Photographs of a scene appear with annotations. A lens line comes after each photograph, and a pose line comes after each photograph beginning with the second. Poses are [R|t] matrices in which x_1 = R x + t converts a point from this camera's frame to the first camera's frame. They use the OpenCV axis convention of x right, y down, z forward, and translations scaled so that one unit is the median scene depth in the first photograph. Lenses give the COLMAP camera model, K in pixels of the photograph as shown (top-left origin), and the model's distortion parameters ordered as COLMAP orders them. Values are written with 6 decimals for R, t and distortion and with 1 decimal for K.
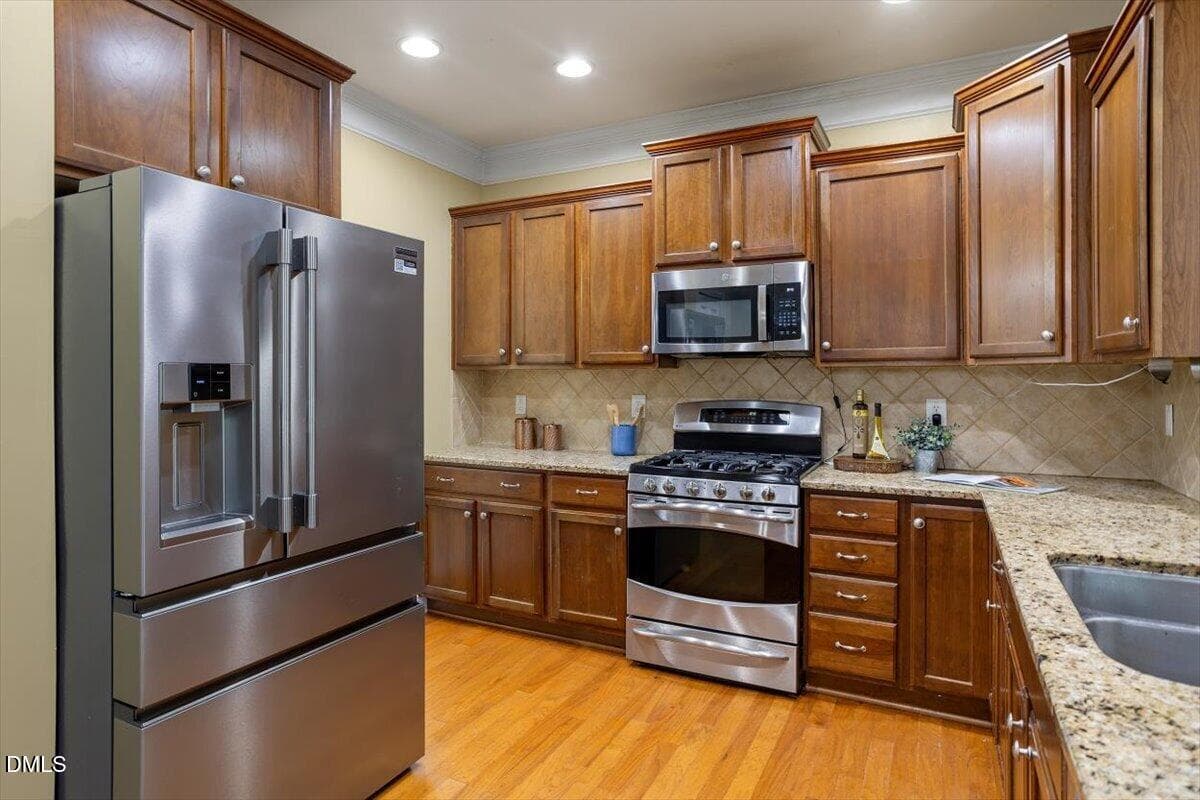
lens RADIAL K [[672.7, 0, 584.8], [0, 672.7, 376.0], [0, 0, 1]] dist [-0.050188, 0.042215]
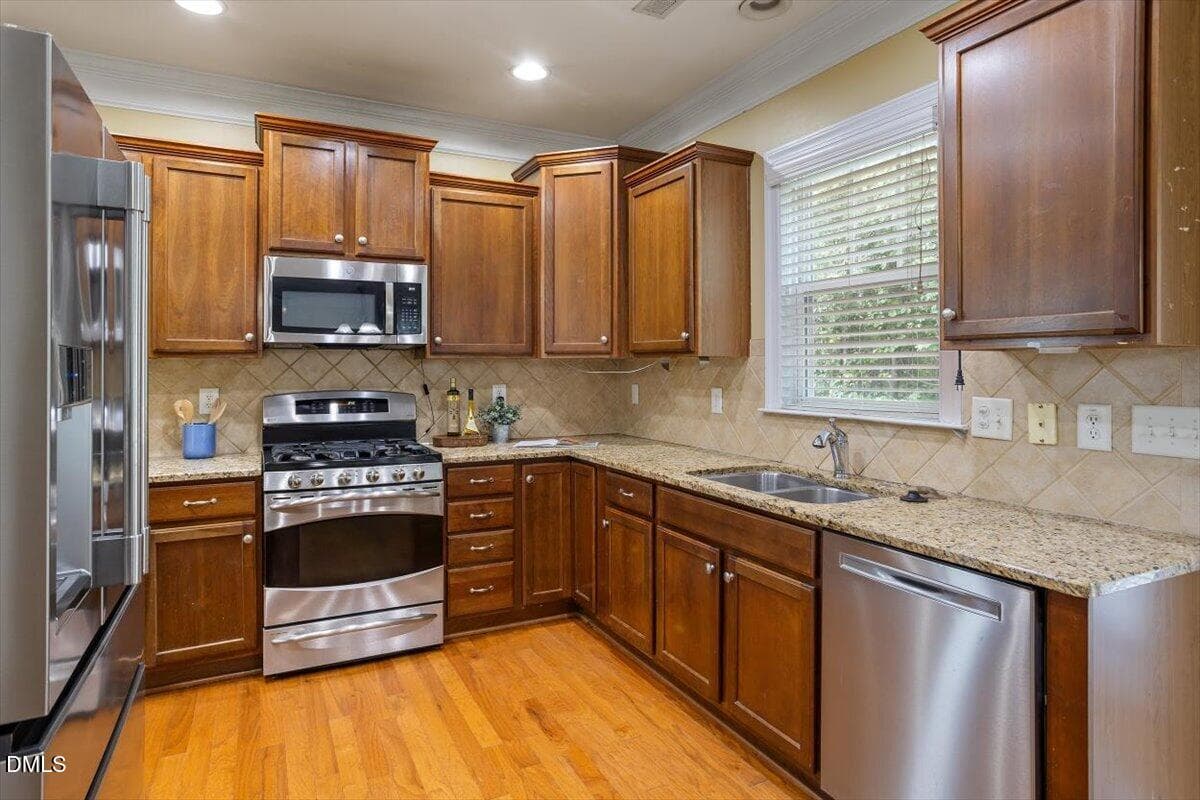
lens RADIAL K [[680.9, 0, 600.3], [0, 680.9, 364.0], [0, 0, 1]] dist [-0.050332, 0.044457]
pose [[0.578623, 0.002892, 0.815590, -0.446033], [-0.000247, 0.999994, -0.003371, -0.000838], [-0.815595, 0.001749, 0.578620, 0.097225]]
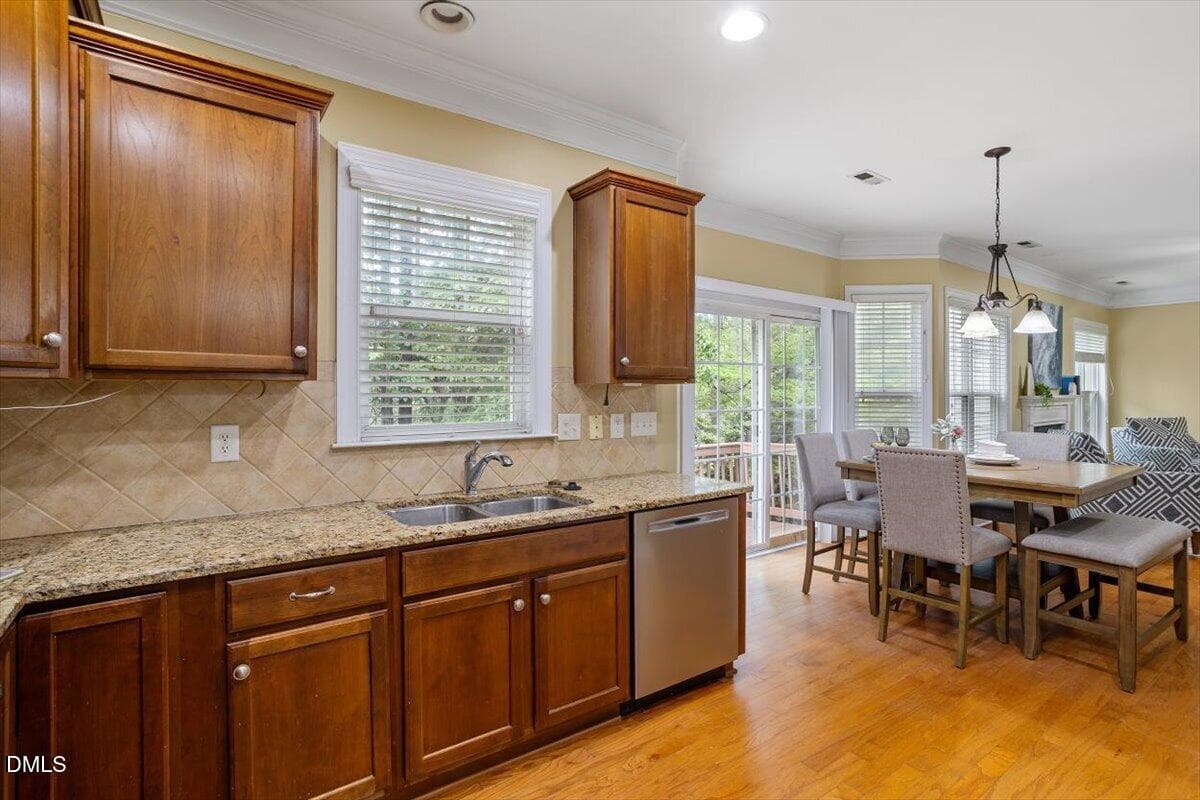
lens RADIAL K [[575.5, 0, 599.3], [0, 575.5, 392.7], [0, 0, 1]] dist [-0.038317, 0.022660]
pose [[-0.892676, -0.003717, 0.450684, -0.080739], [-0.002383, 0.999991, 0.003527, -0.005870], [-0.450693, 0.002075, -0.892677, 1.025821]]
